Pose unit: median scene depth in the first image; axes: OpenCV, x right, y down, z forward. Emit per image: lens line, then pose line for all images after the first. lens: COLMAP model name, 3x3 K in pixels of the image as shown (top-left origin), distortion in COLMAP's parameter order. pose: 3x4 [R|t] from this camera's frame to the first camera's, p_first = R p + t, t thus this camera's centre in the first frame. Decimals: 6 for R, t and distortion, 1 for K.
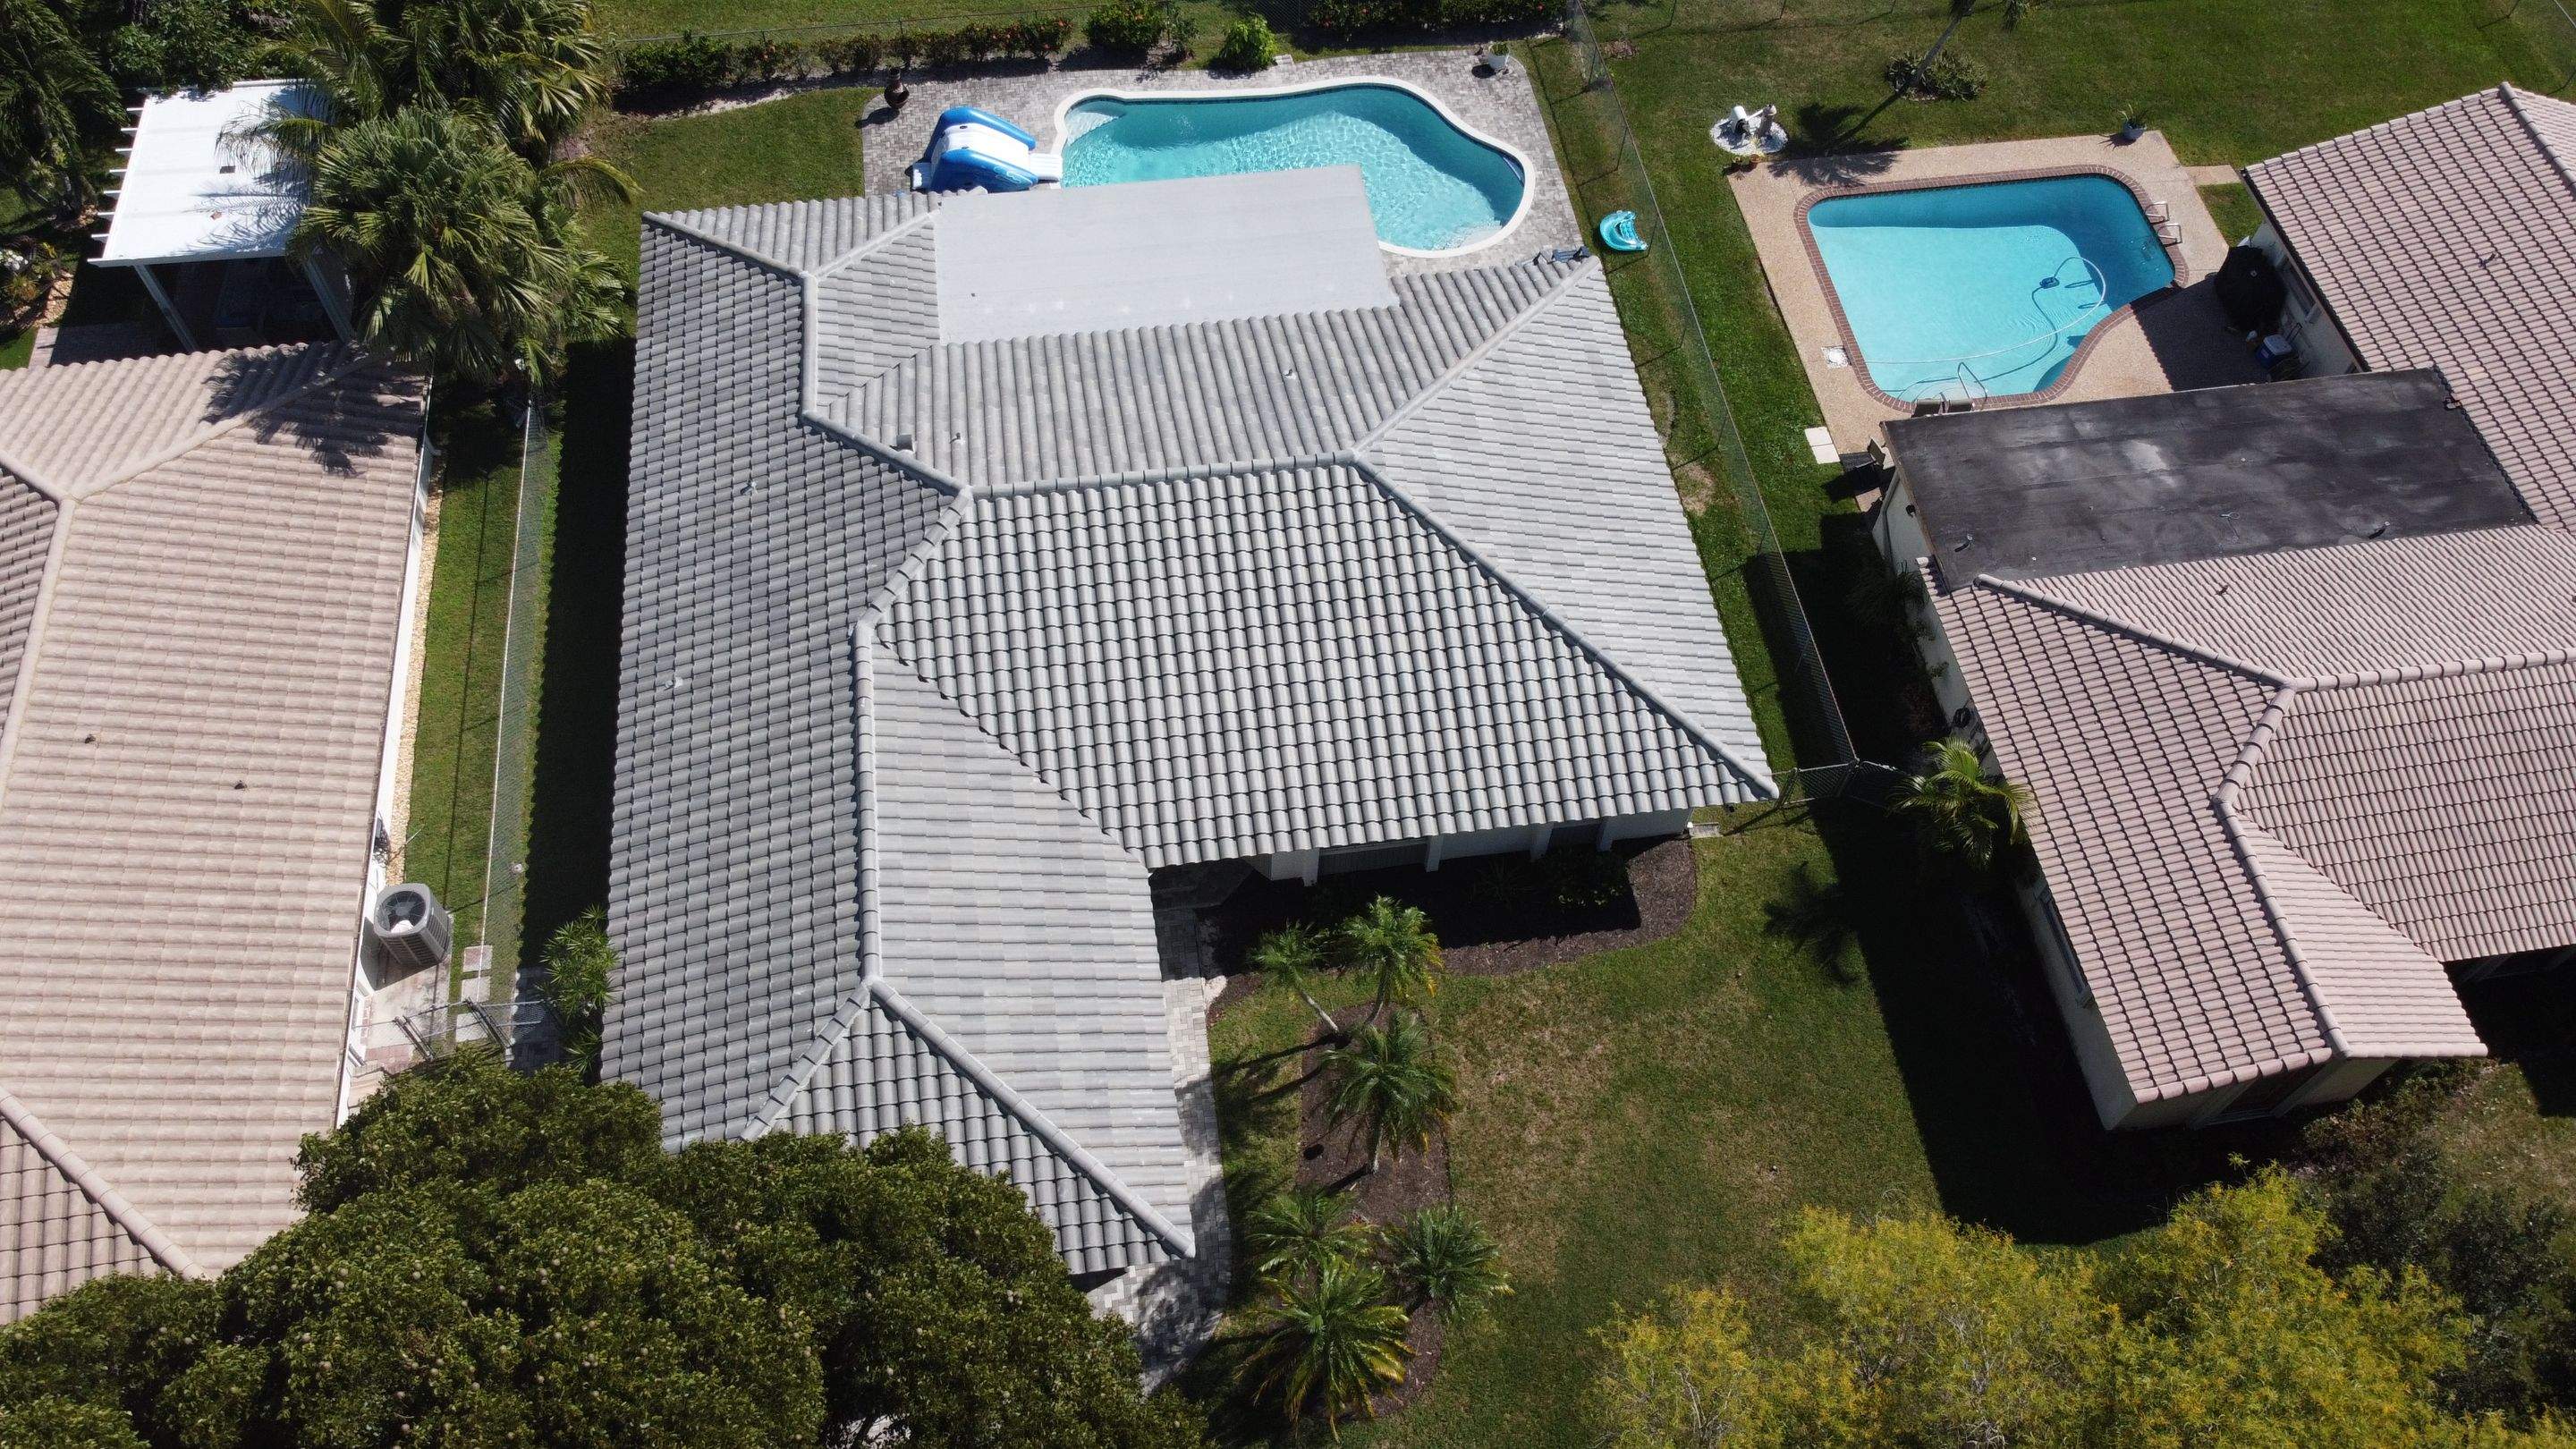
lens RADIAL K [[1959.4, 0, 1283.0], [0, 1959.4, 702.3], [0, 0, 1]] dist [0.001422, -0.009689]
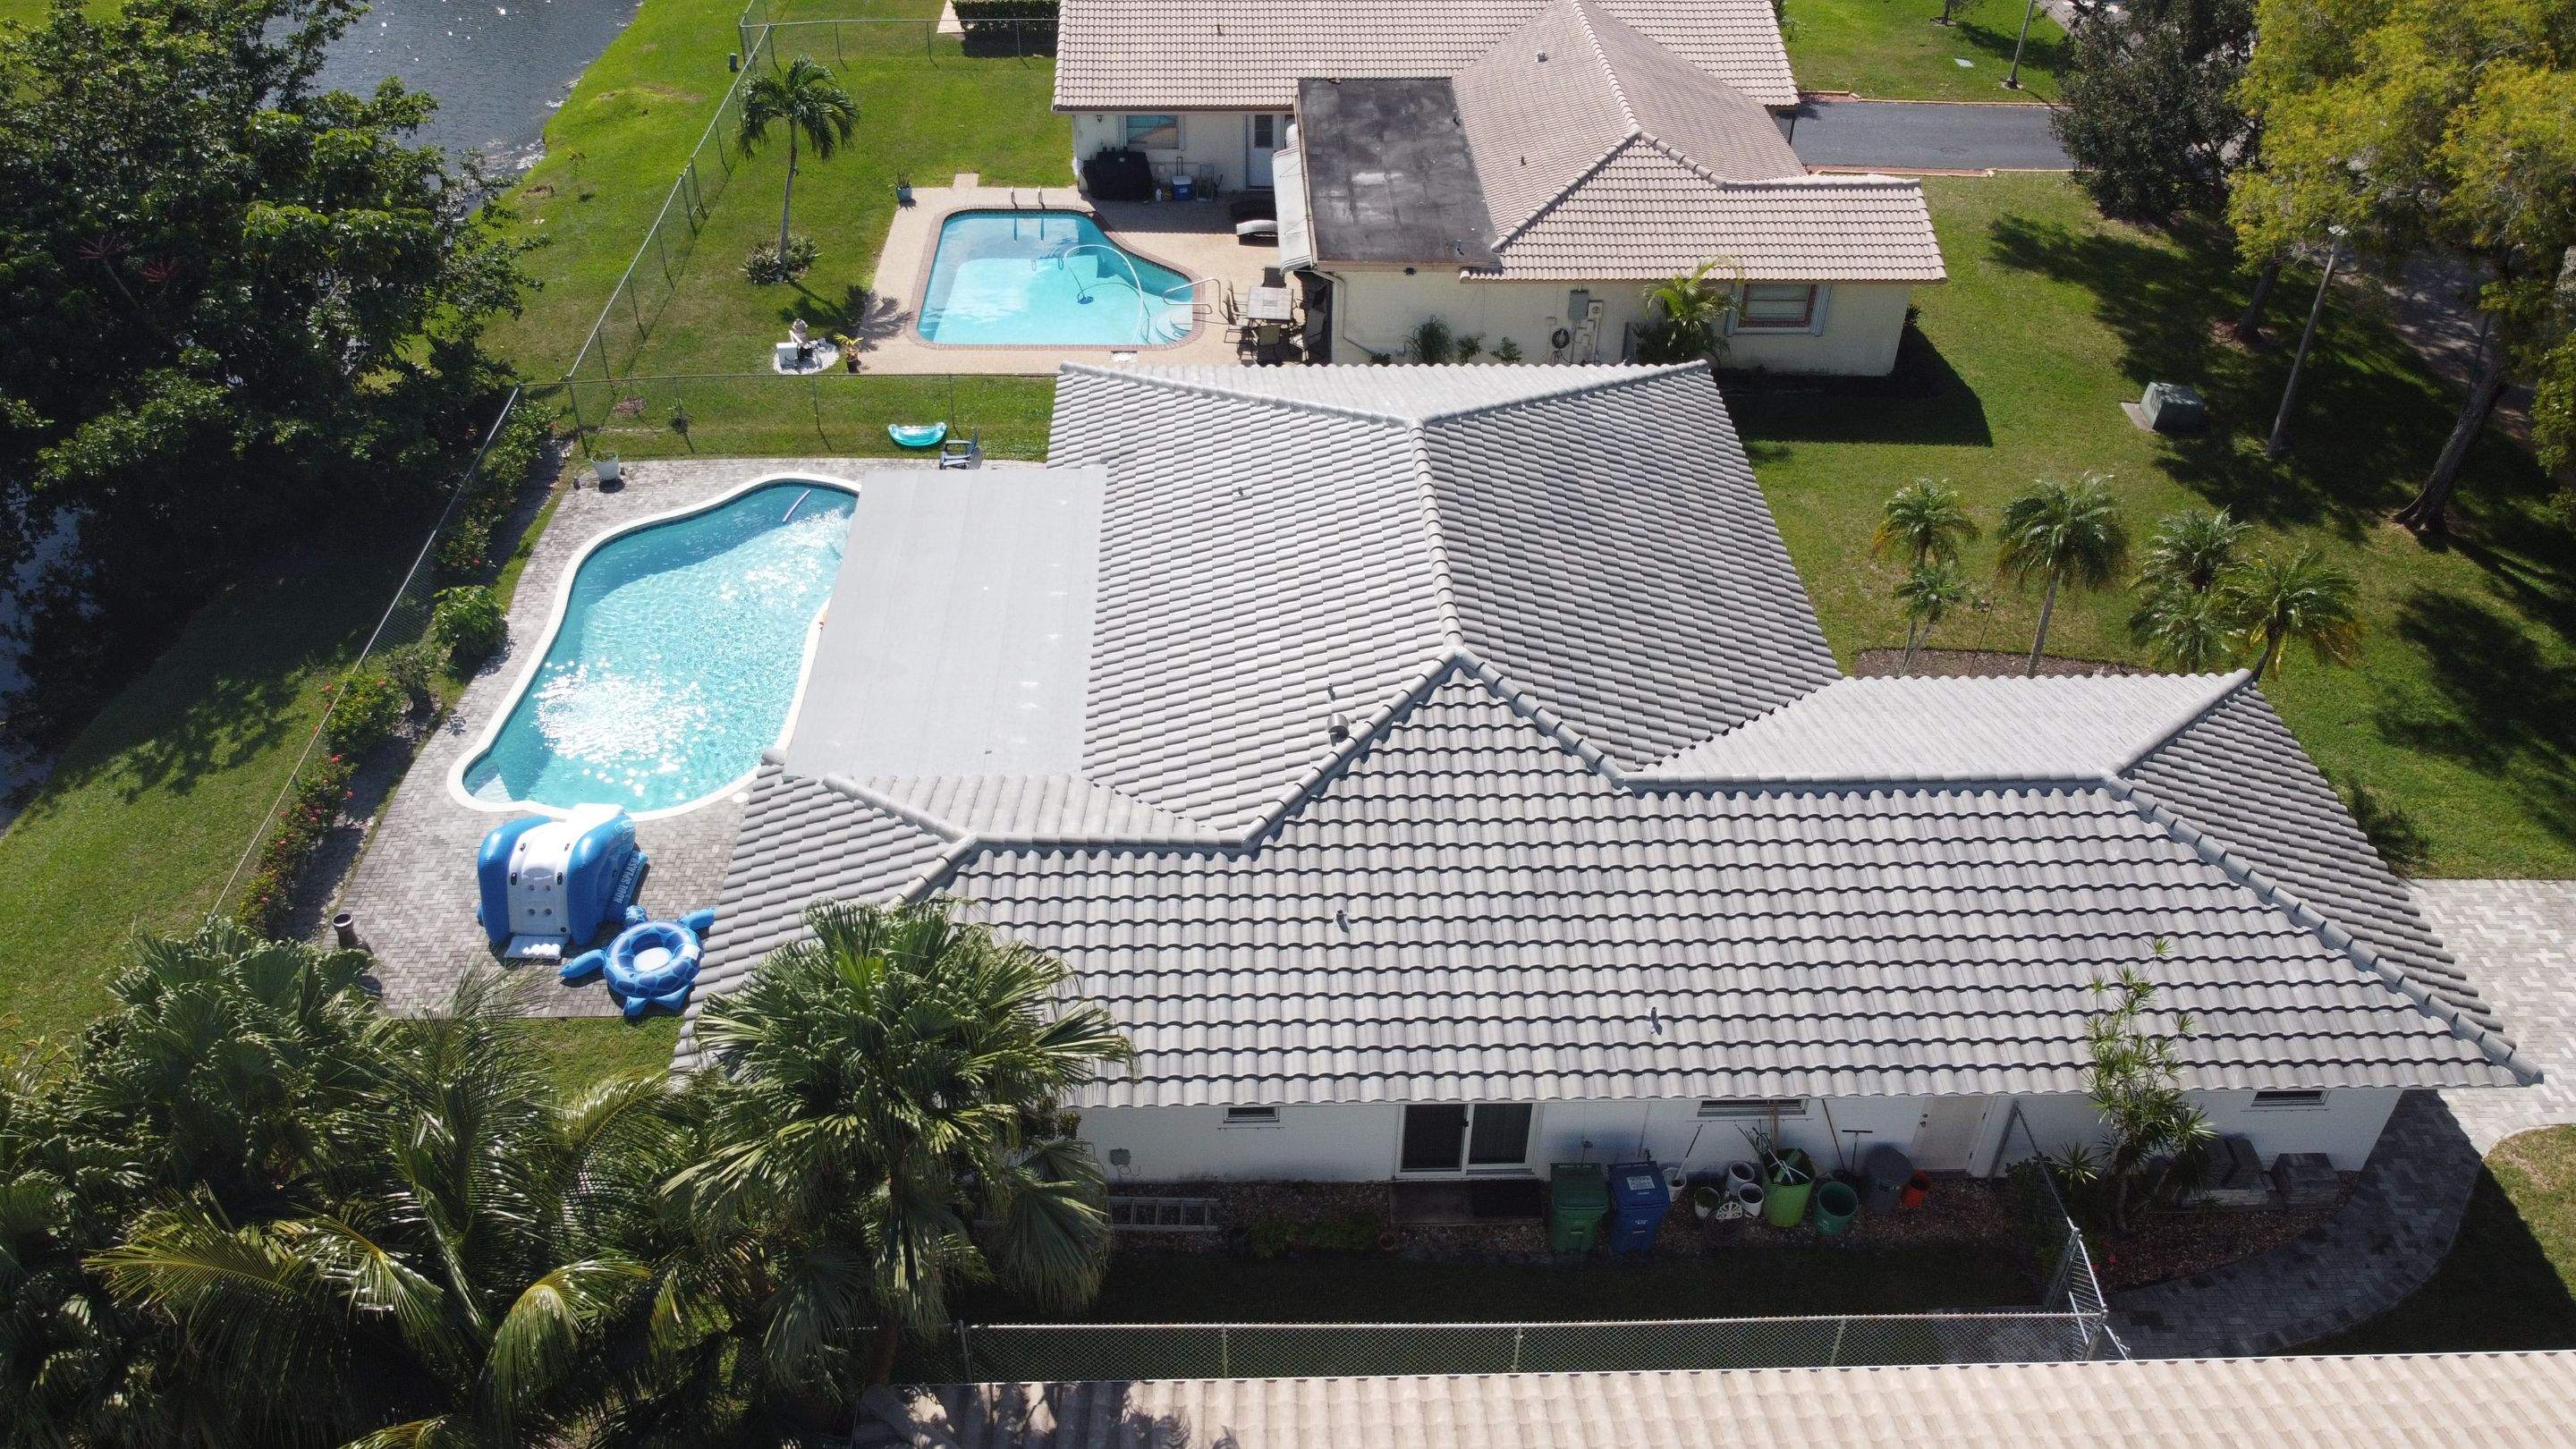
lens RADIAL K [[1959.4, 0, 1283.0], [0, 1959.4, 702.3], [0, 0, 1]] dist [0.001422, -0.009689]
pose [[0.115348, -0.612102, 0.782321, -0.800039], [0.818700, 0.504586, 0.274086, -0.369936], [-0.562517, 0.608871, 0.559331, 0.578687]]
